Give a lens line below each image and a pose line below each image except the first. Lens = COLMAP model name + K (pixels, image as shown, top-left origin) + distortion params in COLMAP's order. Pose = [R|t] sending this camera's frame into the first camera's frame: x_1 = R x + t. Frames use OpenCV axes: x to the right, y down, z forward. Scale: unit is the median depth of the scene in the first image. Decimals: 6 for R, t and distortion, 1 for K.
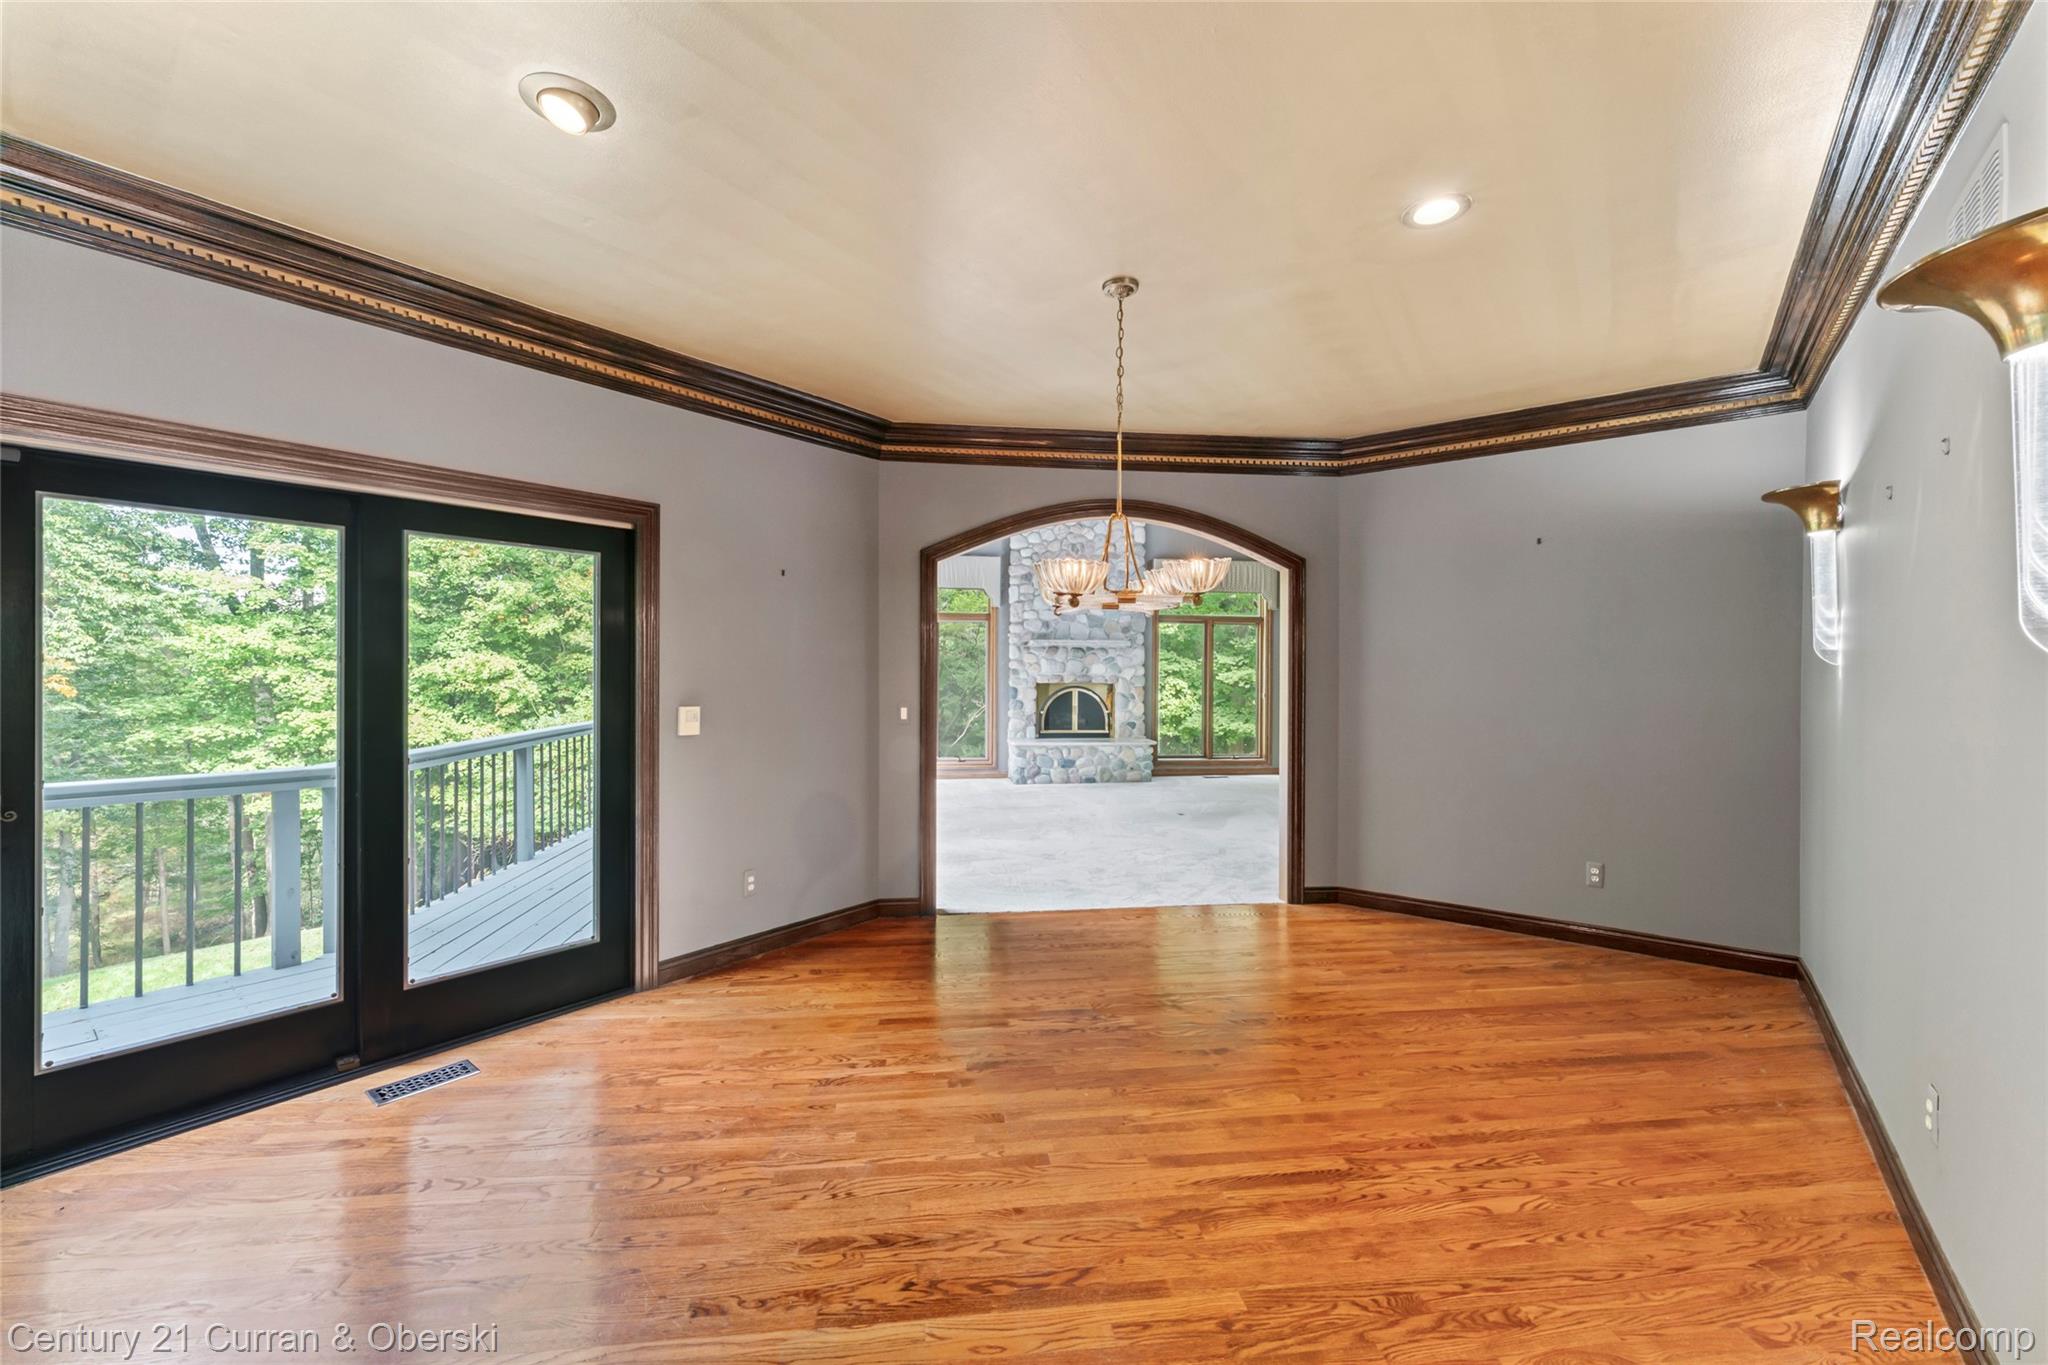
lens RADIAL K [[819.5, 0, 1021.7], [0, 819.5, 669.8], [0, 0, 1]] dist [0.000099, 0.000005]
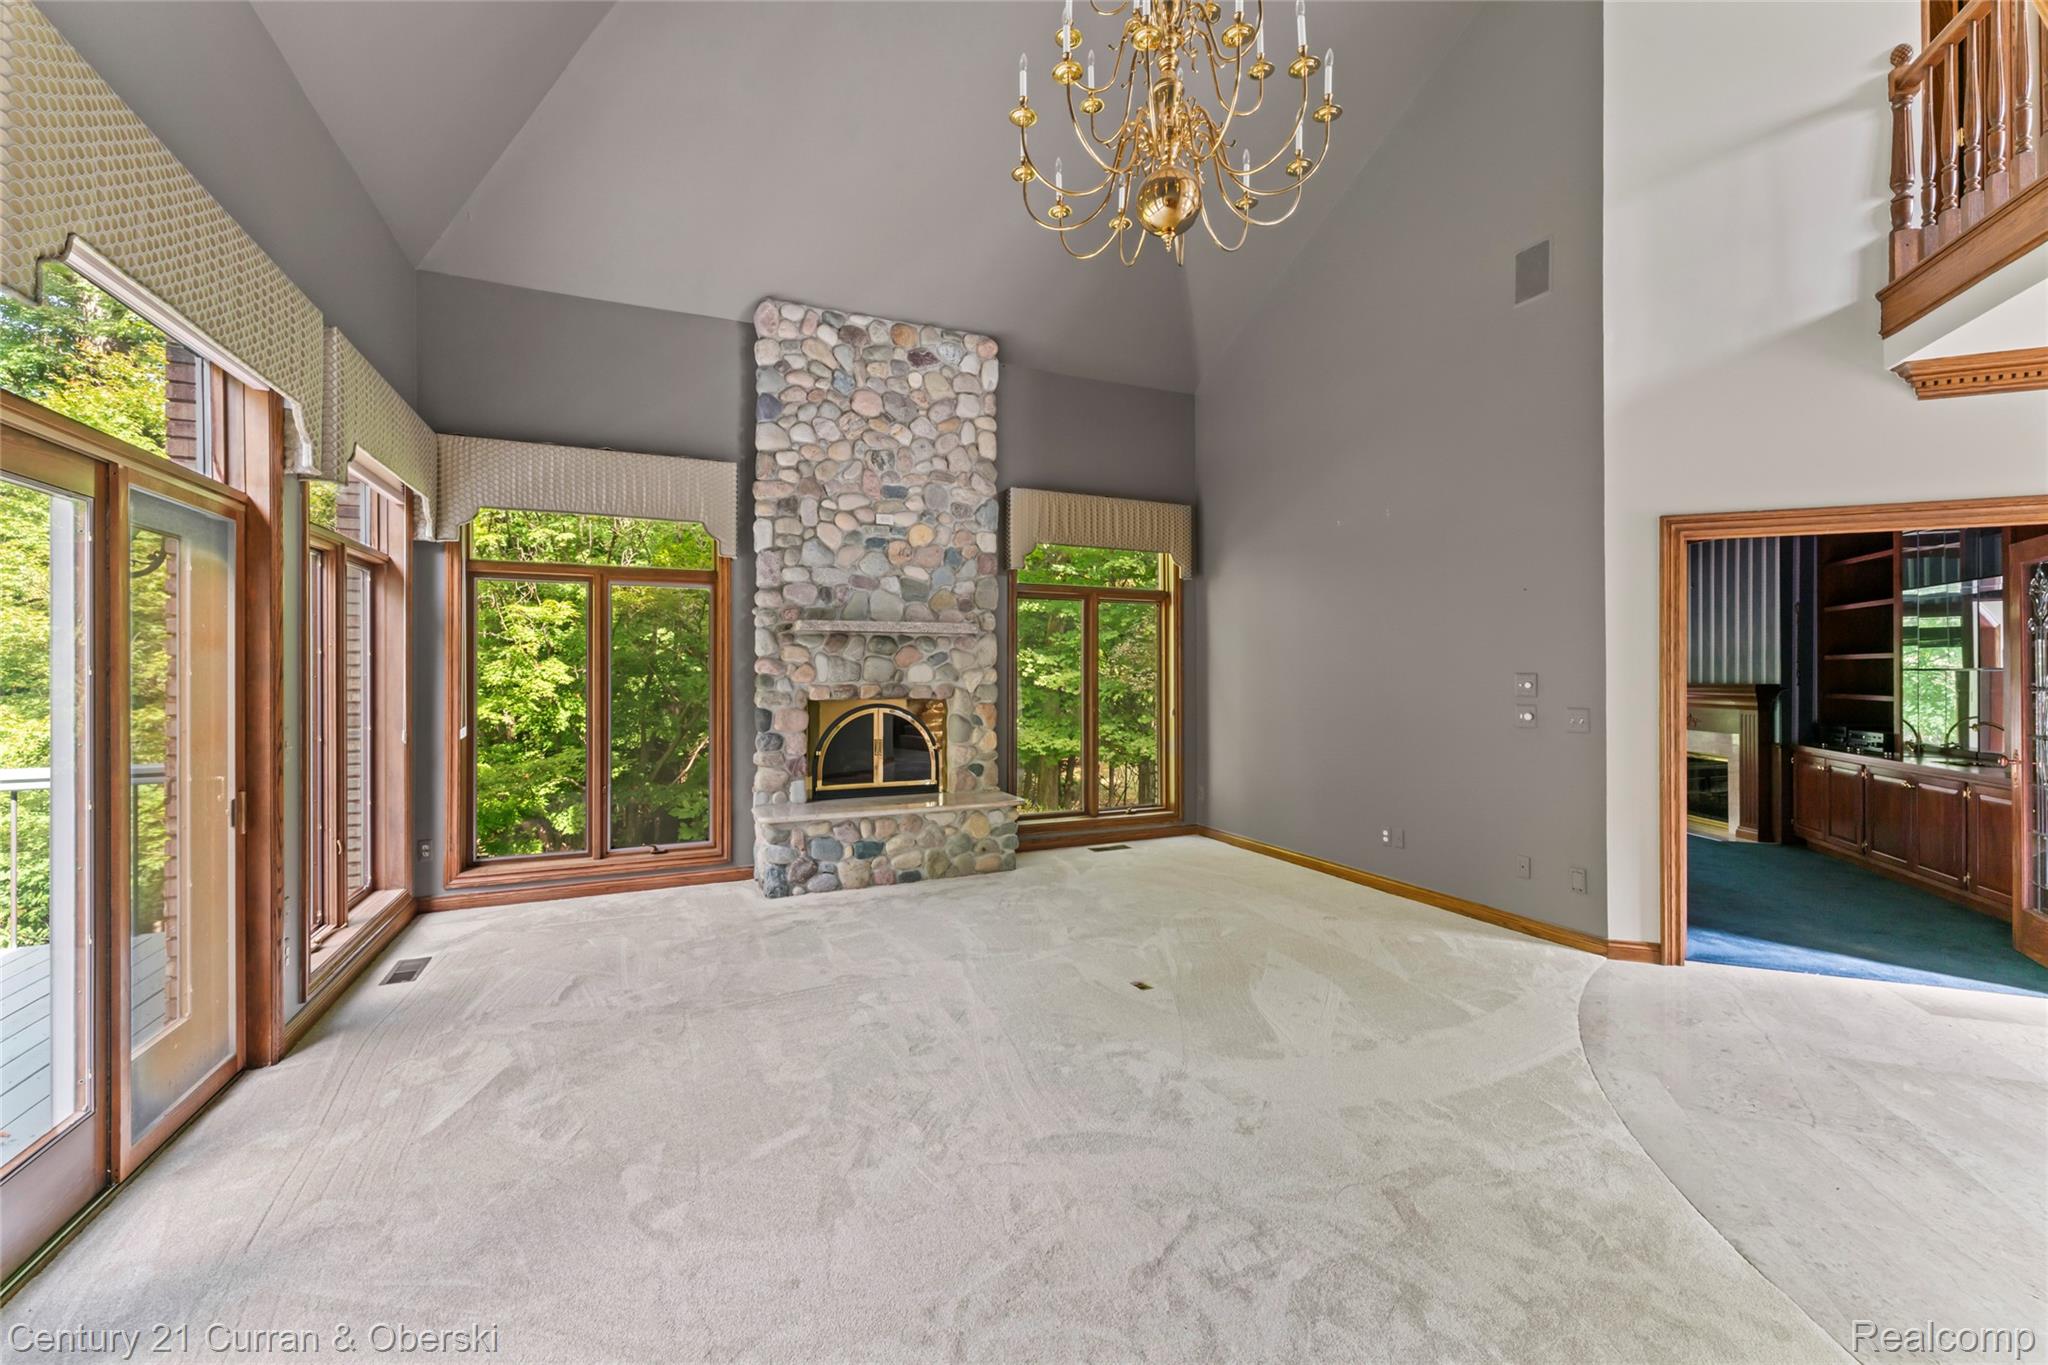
lens RADIAL K [[819.5, 0, 1021.5], [0, 819.5, 663.8], [0, 0, 1]] dist [0.000099, 0.000005]
pose [[0.956544, -0.003940, 0.291560, -0.004771], [0.006672, 0.999943, -0.008376, -0.002414], [-0.291510, 0.009958, 0.956516, 0.437645]]
